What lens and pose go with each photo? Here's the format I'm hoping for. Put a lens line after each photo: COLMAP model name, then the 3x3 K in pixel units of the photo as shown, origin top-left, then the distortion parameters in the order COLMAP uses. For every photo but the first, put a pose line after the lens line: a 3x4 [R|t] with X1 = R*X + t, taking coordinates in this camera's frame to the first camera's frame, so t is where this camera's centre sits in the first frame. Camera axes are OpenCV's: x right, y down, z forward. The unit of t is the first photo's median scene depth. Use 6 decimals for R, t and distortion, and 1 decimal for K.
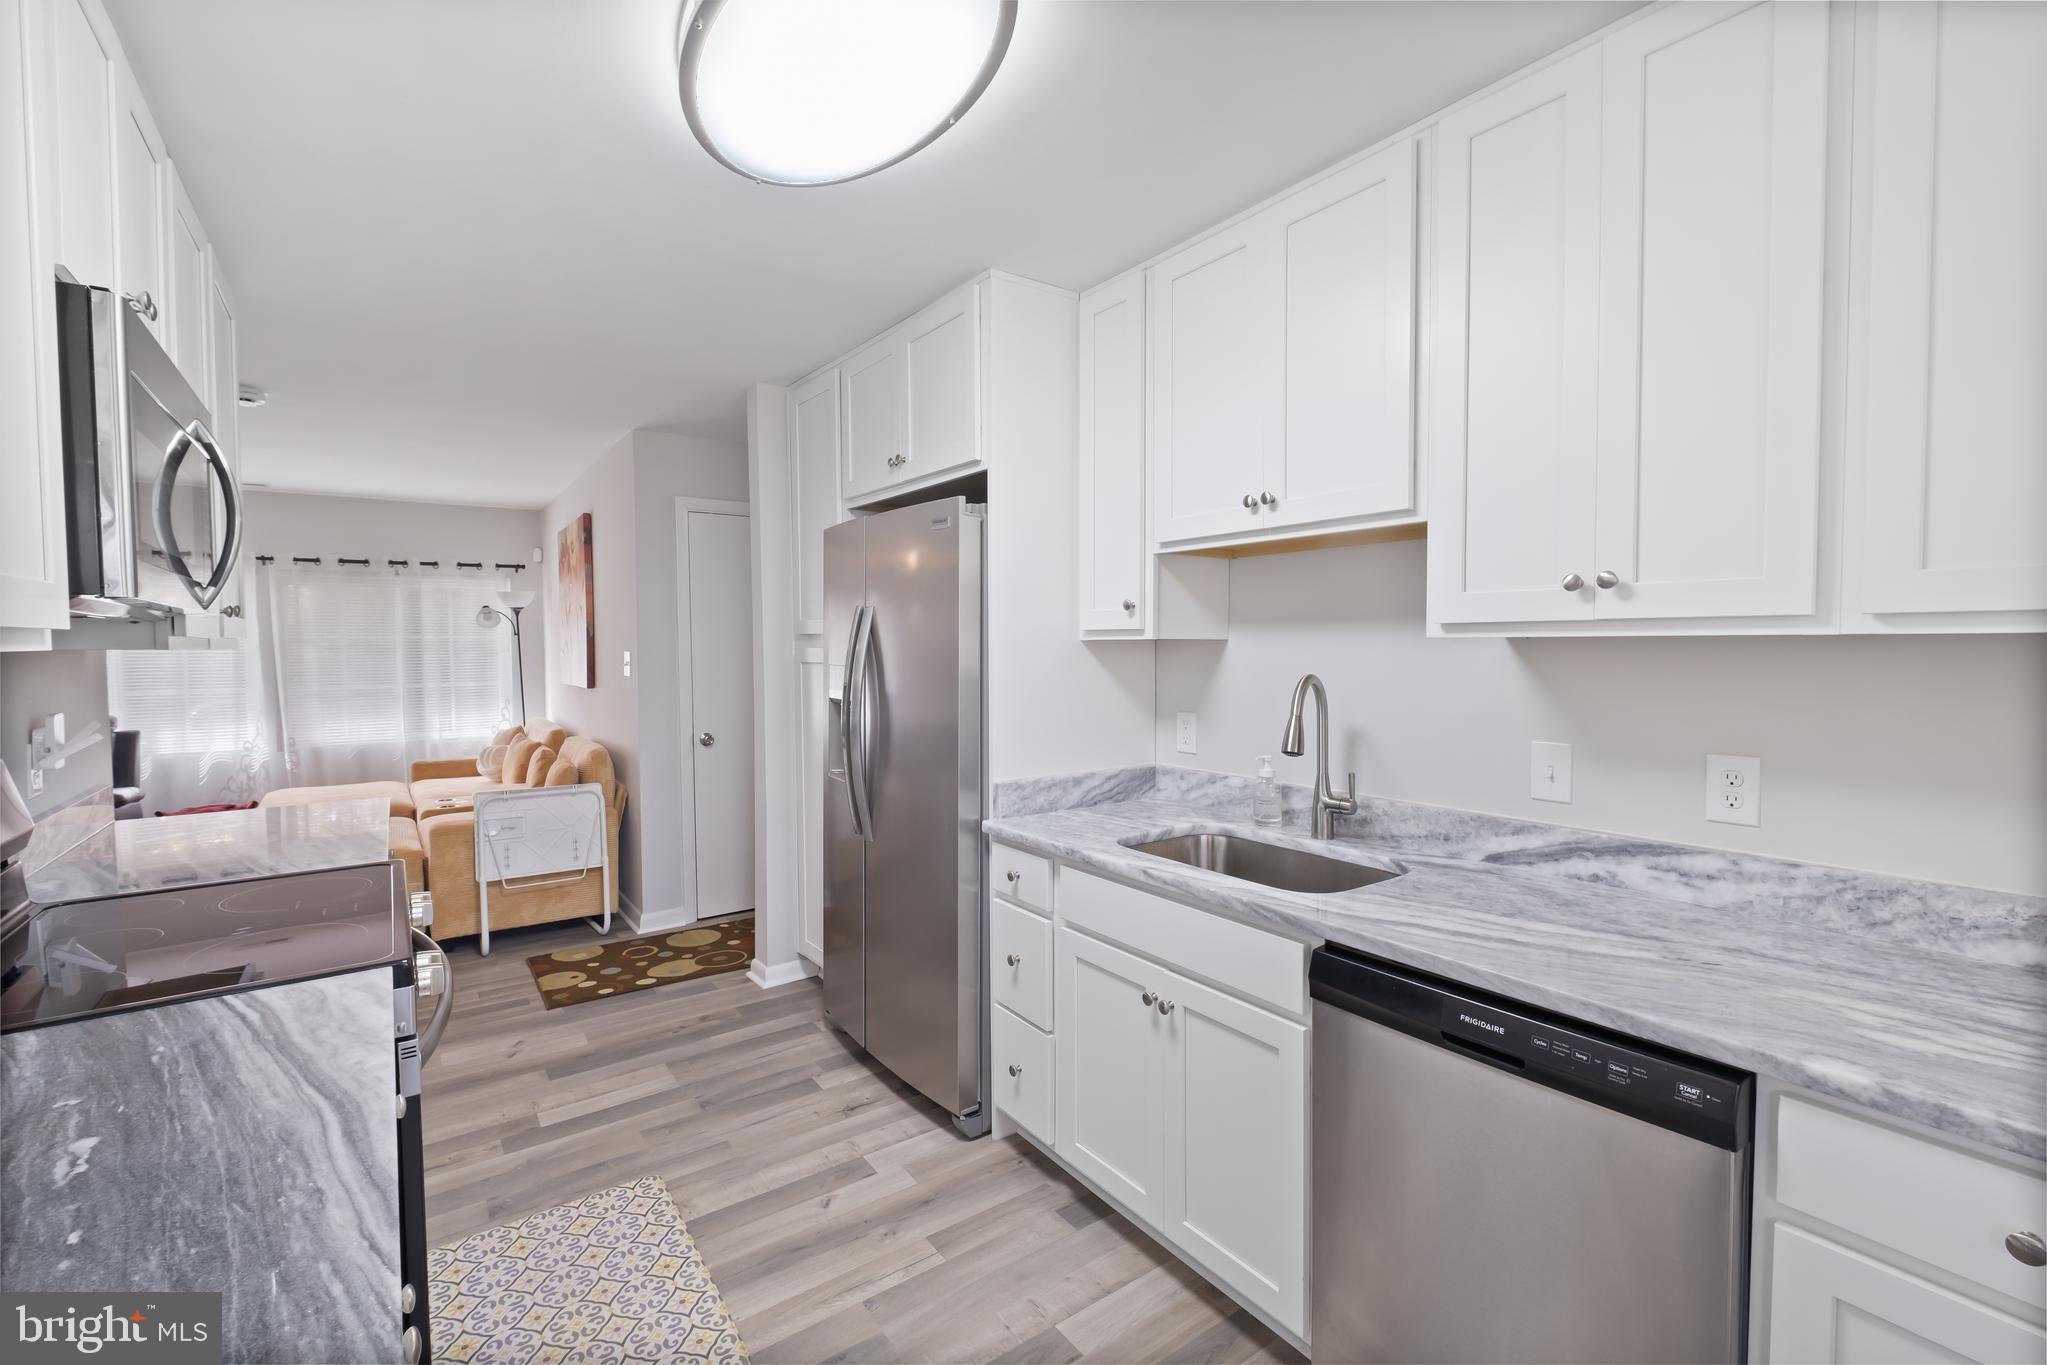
lens RADIAL K [[899.4, 0, 1057.8], [0, 899.4, 670.7], [0, 0, 1]] dist [-0.001146, -0.000307]
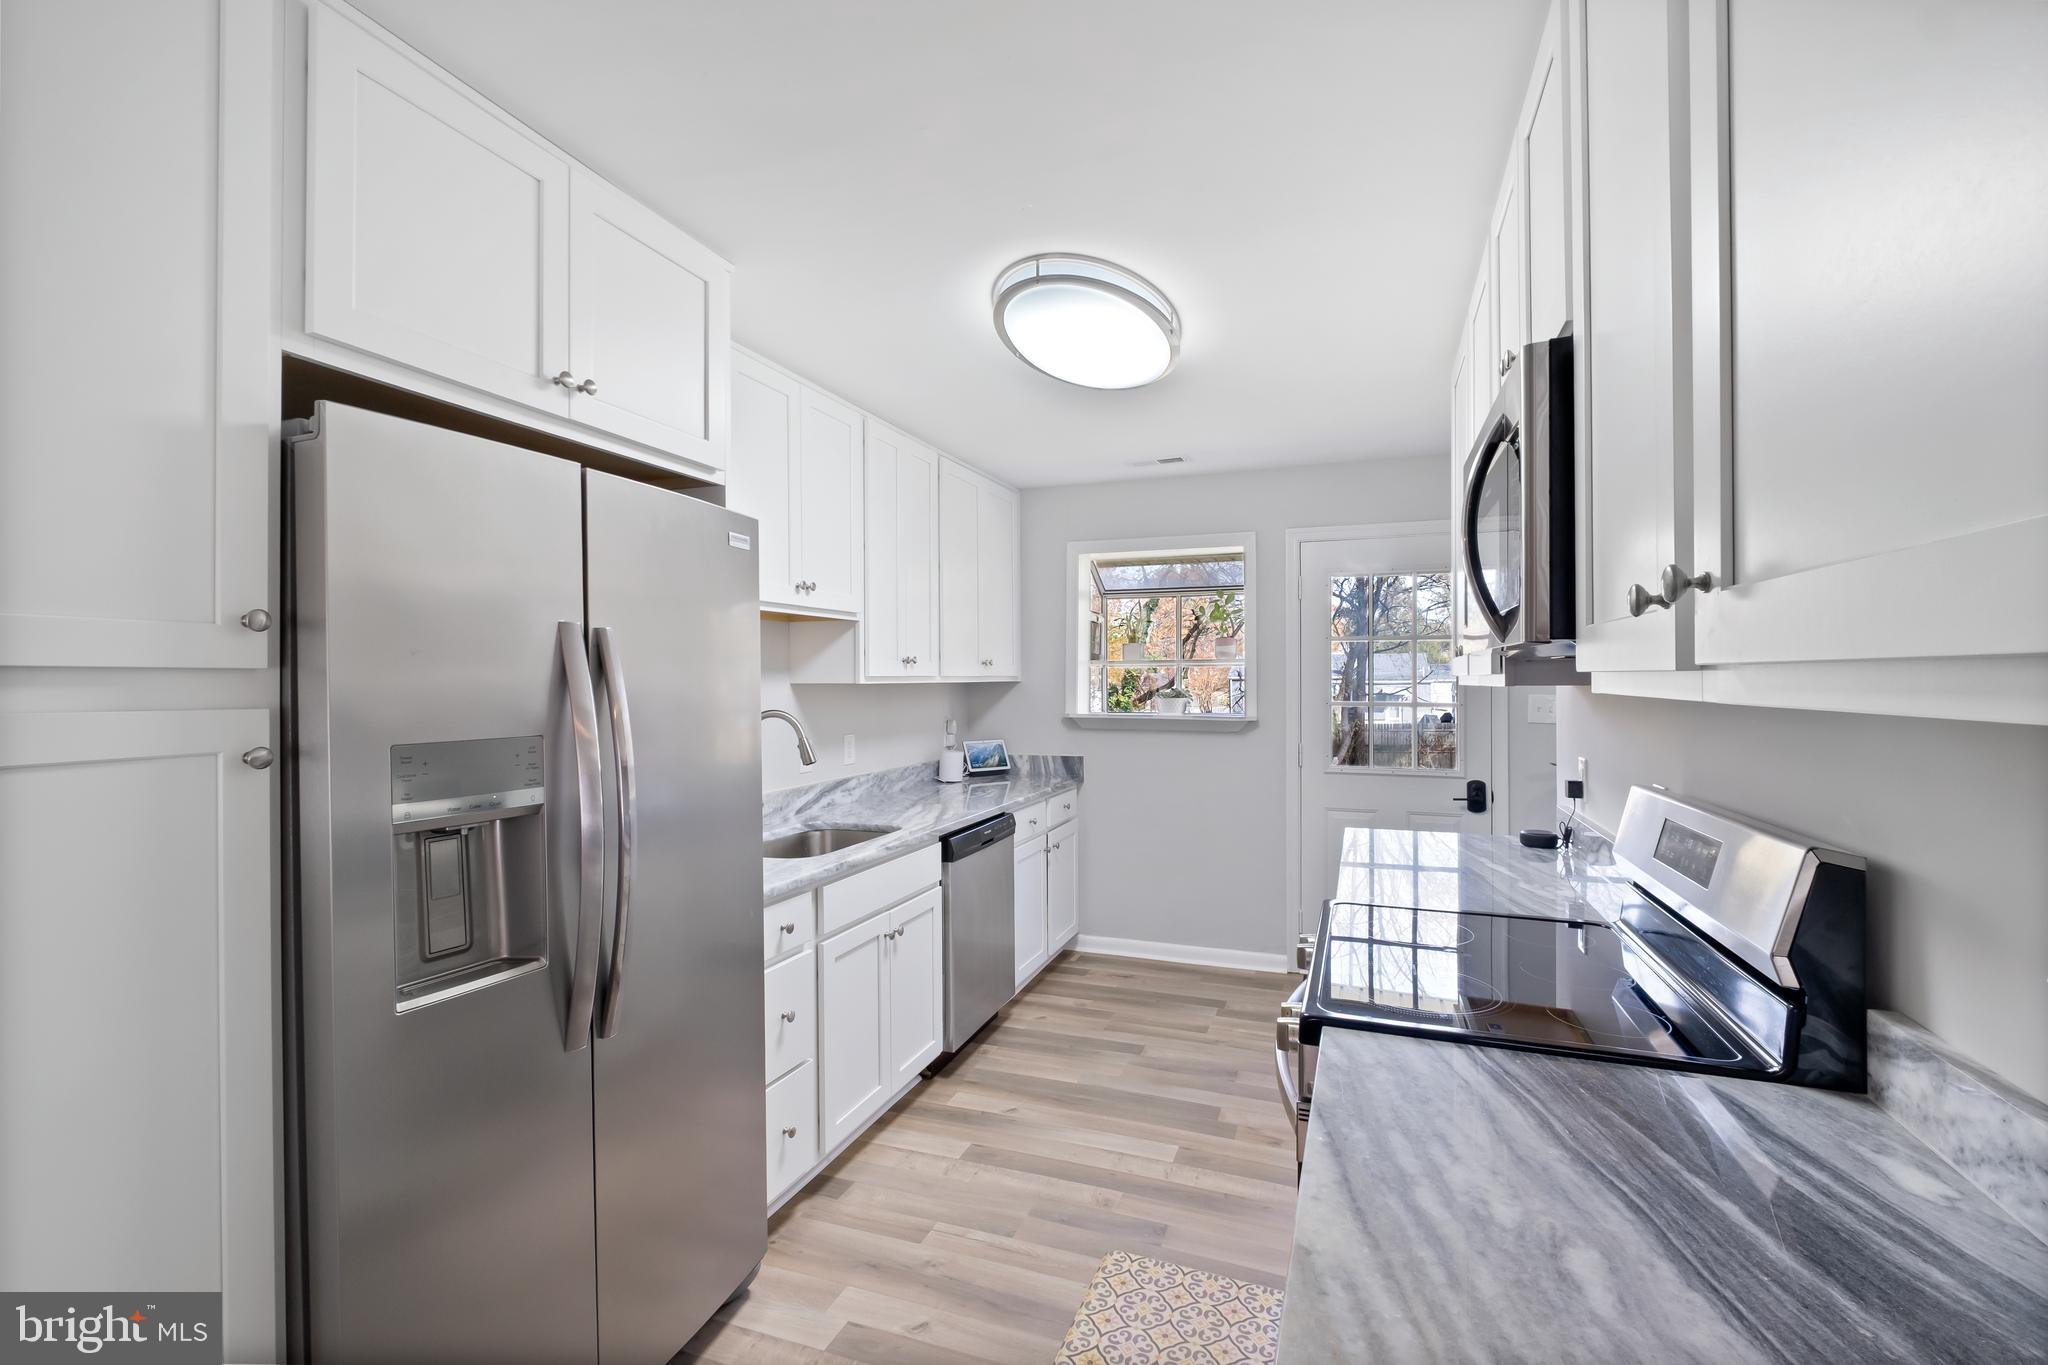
lens RADIAL K [[873.1, 0, 1024.0], [0, 873.1, 682.5], [0, 0, 1]] dist [-0.001176, -0.000221]
pose [[-0.529482, 0.007291, 0.848290, -1.304020], [0.037739, 0.999176, 0.014969, -0.053303], [-0.847481, 0.039939, -0.529321, 1.687871]]
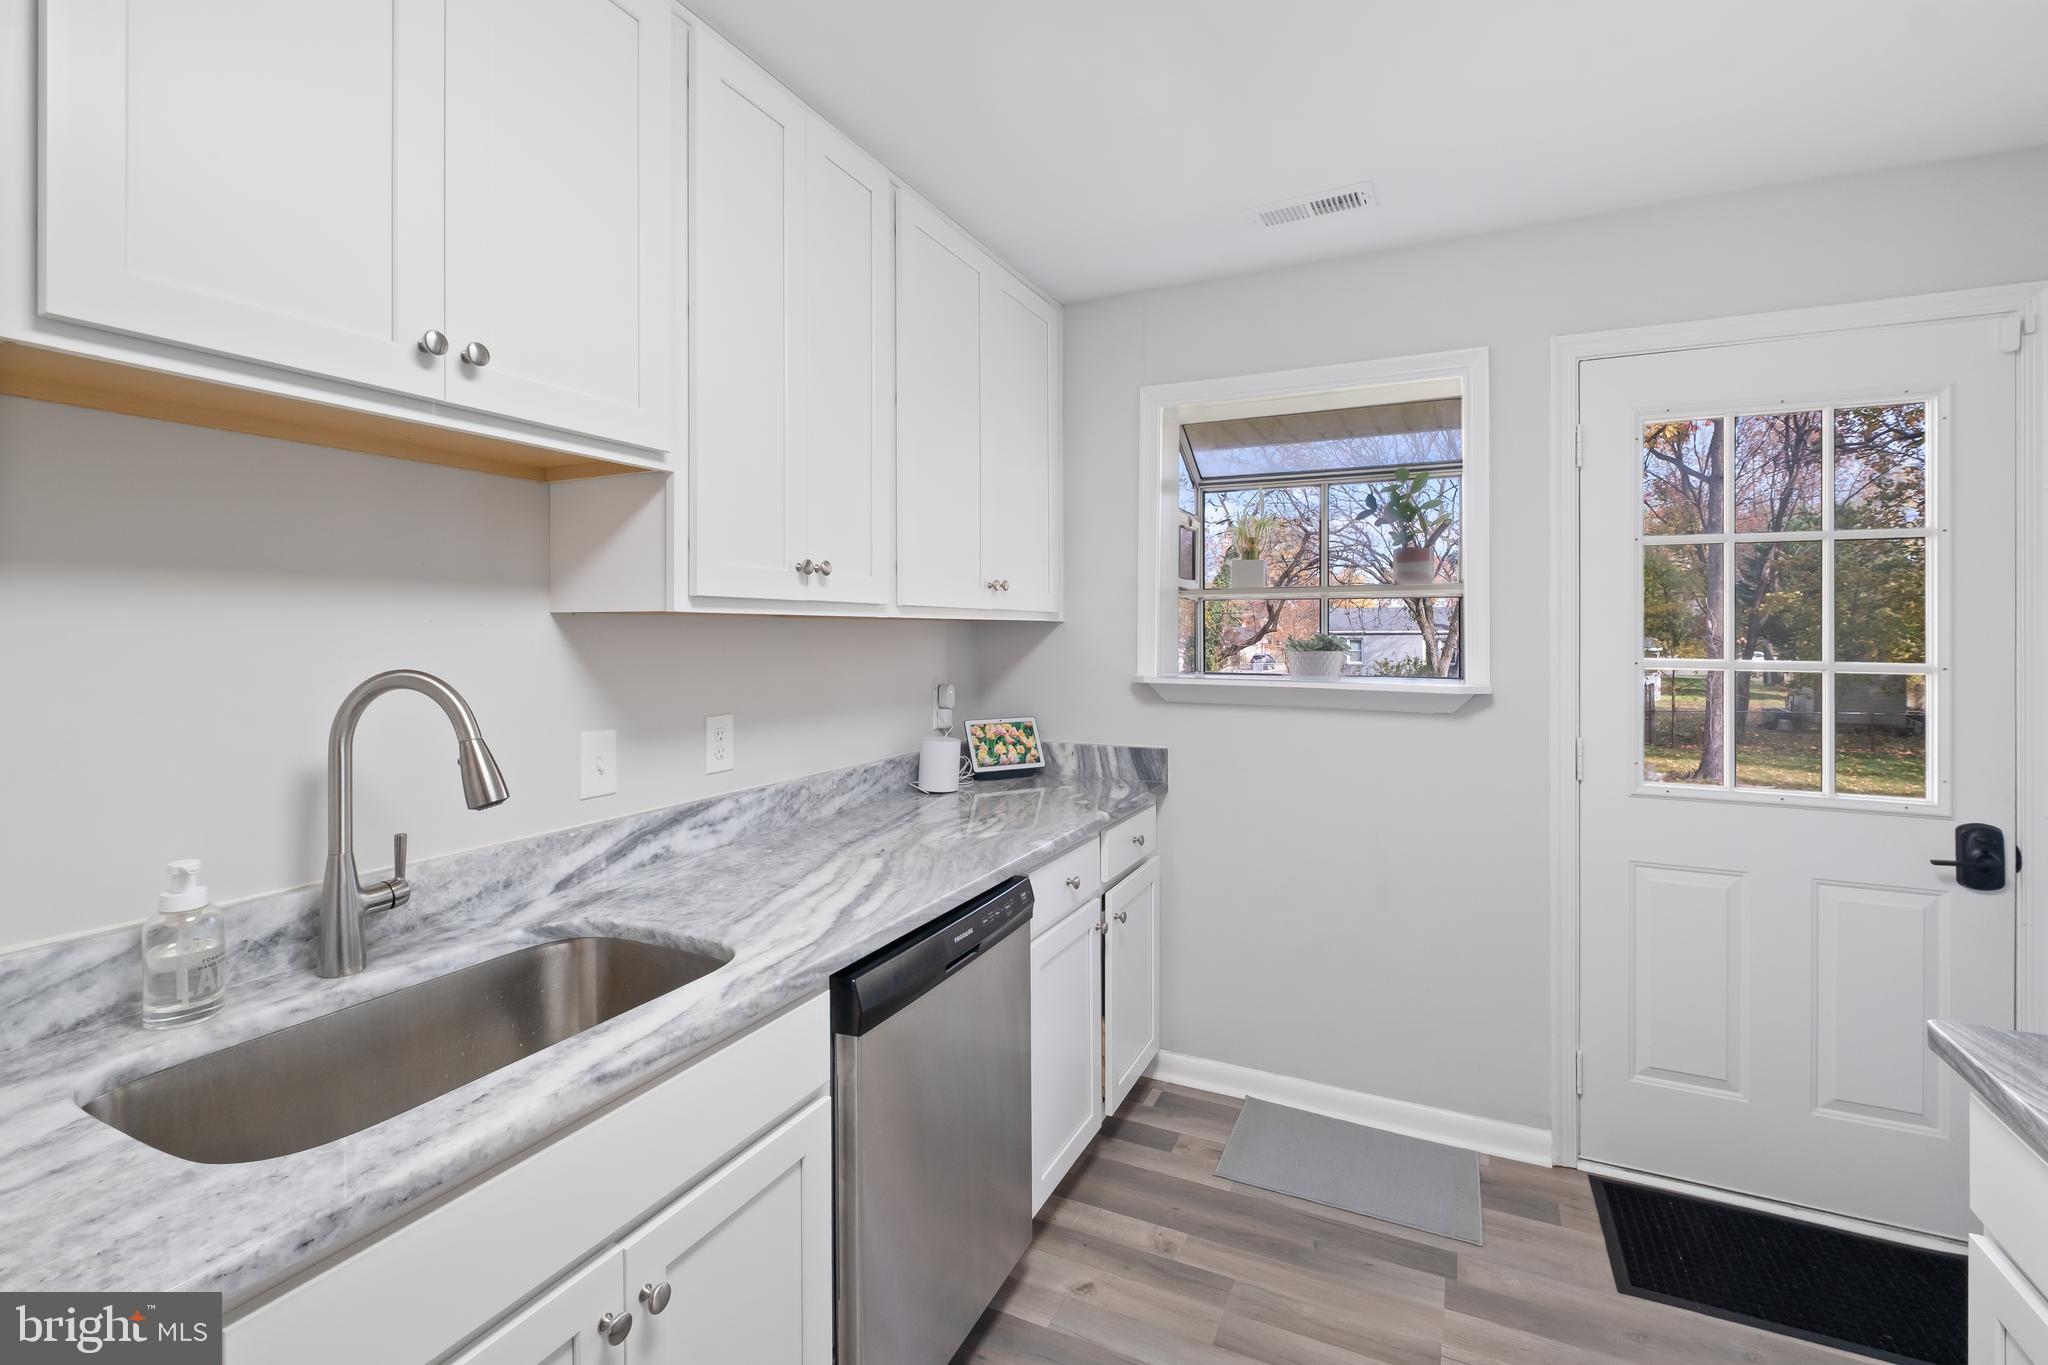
lens RADIAL K [[901.4, 0, 1021.2], [0, 901.4, 615.9], [0, 0, 1]] dist [-0.000247, -0.000103]
pose [[-0.455222, 0.022779, 0.890087, -0.488206], [0.031634, 0.999455, -0.009399, -0.014611], [-0.889816, 0.023878, -0.455695, 1.114877]]
